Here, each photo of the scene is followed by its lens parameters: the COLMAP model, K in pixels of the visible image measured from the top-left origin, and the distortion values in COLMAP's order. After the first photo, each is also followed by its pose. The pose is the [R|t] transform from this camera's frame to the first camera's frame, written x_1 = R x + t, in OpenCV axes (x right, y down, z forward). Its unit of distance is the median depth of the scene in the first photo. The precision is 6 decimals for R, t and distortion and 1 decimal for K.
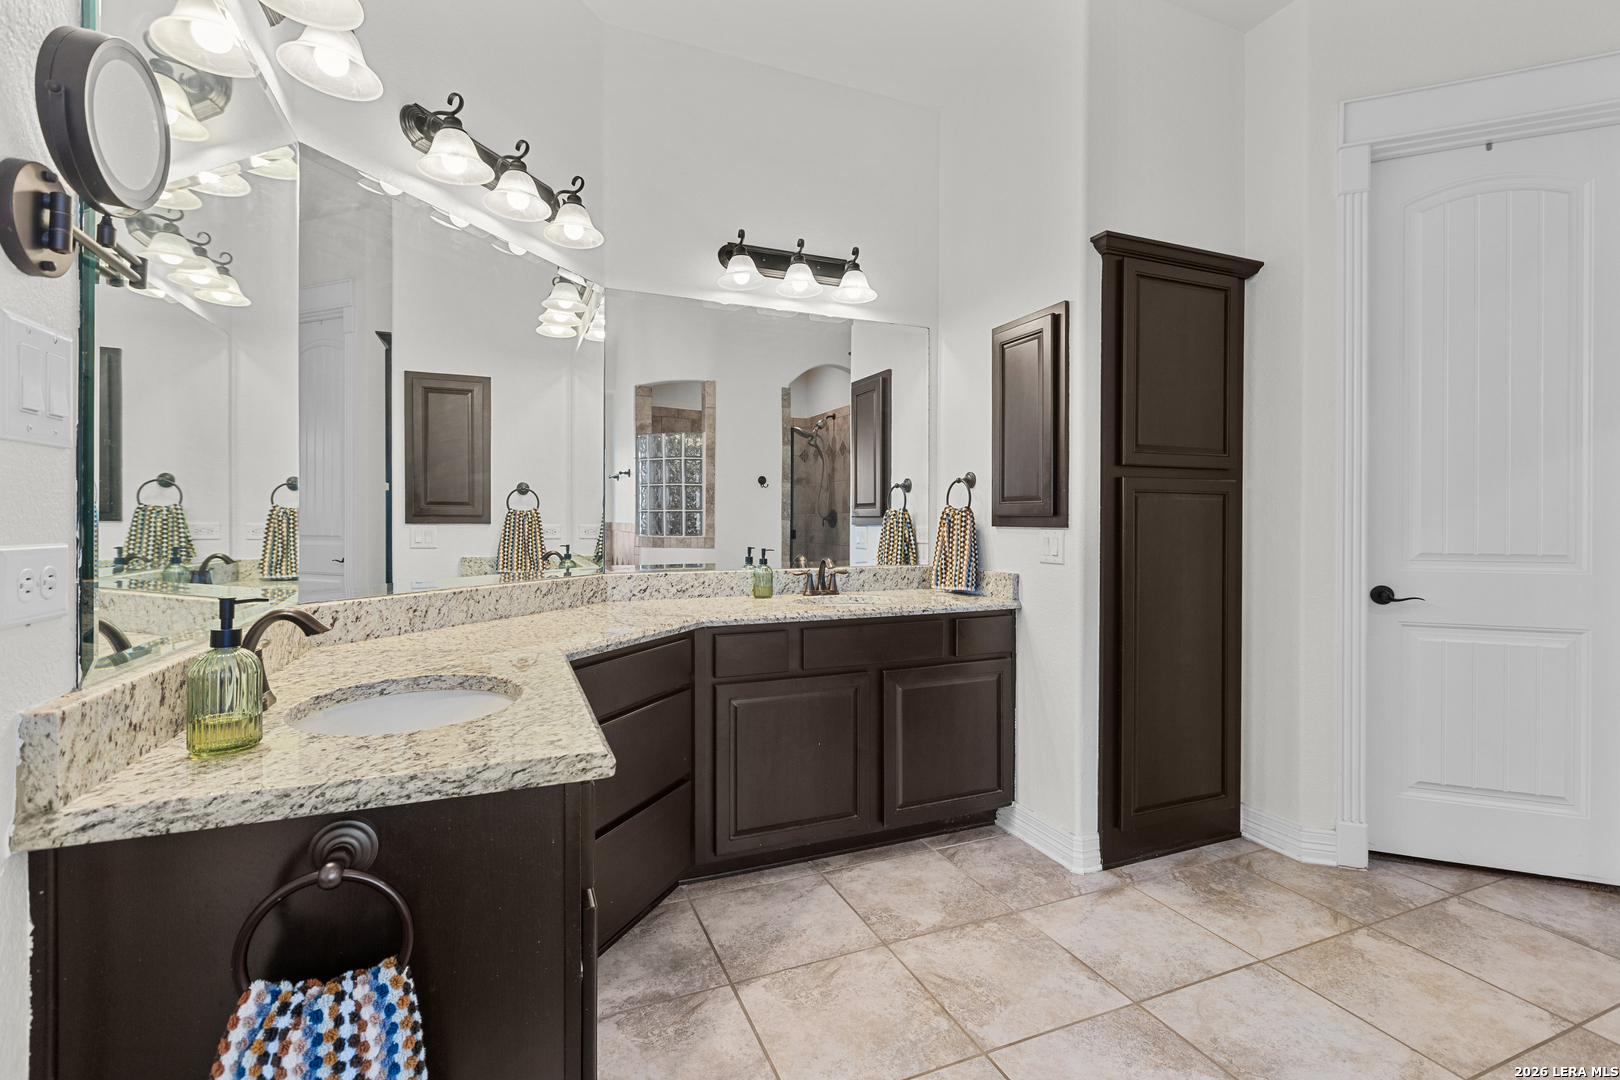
lens RADIAL K [[731.0, 0, 797.4], [0, 731.0, 528.6], [0, 0, 1]] dist [-0.003036, 0.000483]
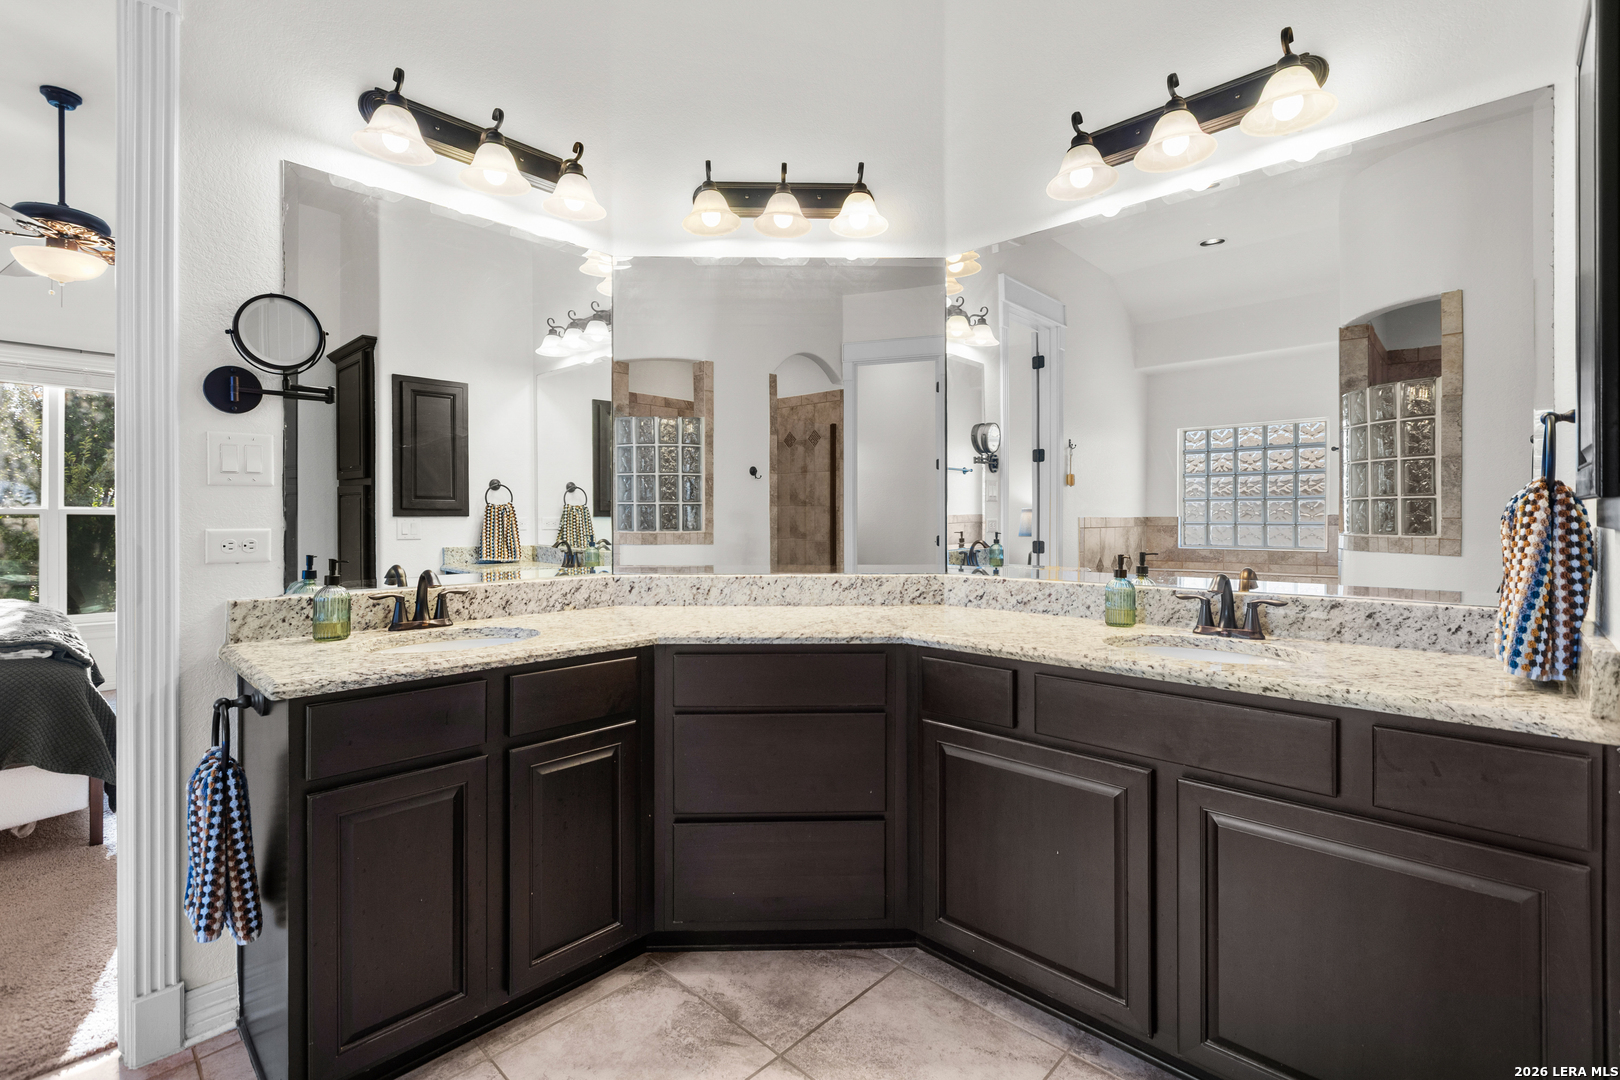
lens RADIAL K [[731.0, 0, 797.1], [0, 731.0, 530.0], [0, 0, 1]] dist [-0.003036, 0.000483]
pose [[0.391693, 0.013803, -0.919992, 0.666535], [-0.005524, 0.999905, 0.012650, -0.003237], [0.920079, 0.000127, 0.391732, 0.654375]]
